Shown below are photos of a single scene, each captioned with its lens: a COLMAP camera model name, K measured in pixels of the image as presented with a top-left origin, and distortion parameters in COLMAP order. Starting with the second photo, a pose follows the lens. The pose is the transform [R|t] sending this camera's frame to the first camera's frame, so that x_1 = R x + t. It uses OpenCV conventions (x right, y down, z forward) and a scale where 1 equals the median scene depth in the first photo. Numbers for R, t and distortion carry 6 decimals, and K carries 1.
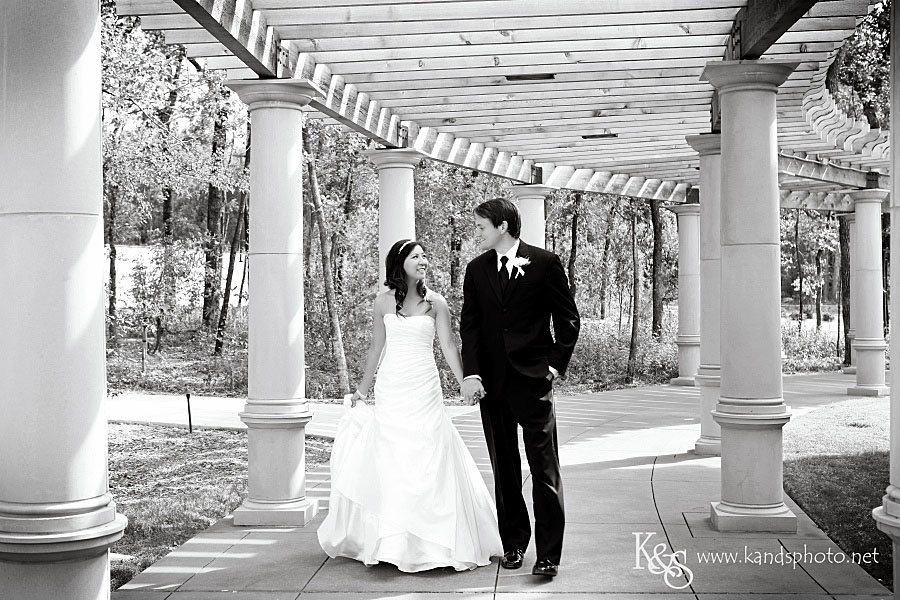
lens RADIAL K [[1036.3, 0, 449.9], [0, 1036.3, 264.5], [0, 0, 1]] dist [0.000188, 0.005213]
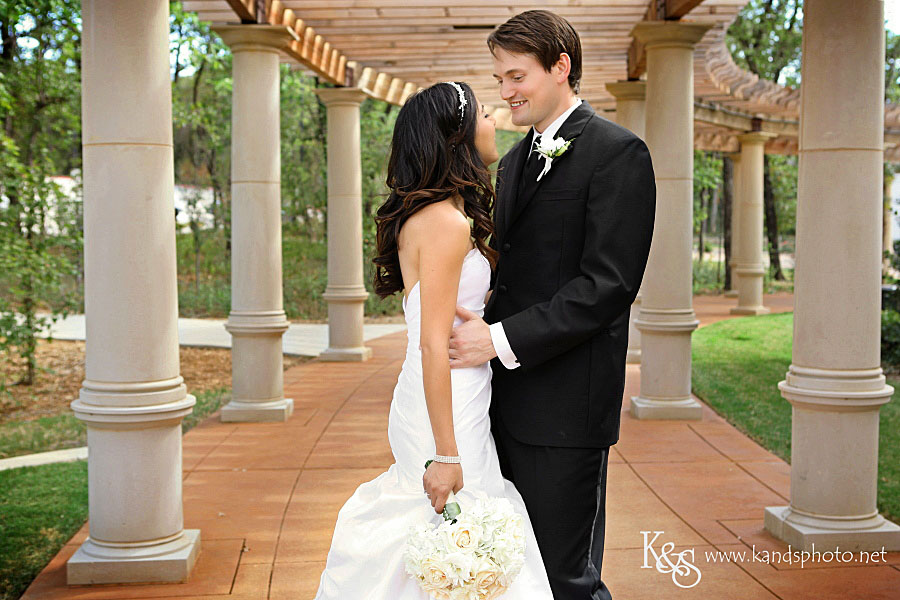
lens RADIAL K [[1036.3, 0, 449.9], [0, 1036.3, 264.5], [0, 0, 1]] dist [0.000188, 0.005213]
pose [[0.992819, 0.003273, 0.119579, -0.075718], [-0.010757, 0.998019, 0.061992, 0.005325], [-0.119140, -0.062833, 0.990887, -0.111540]]
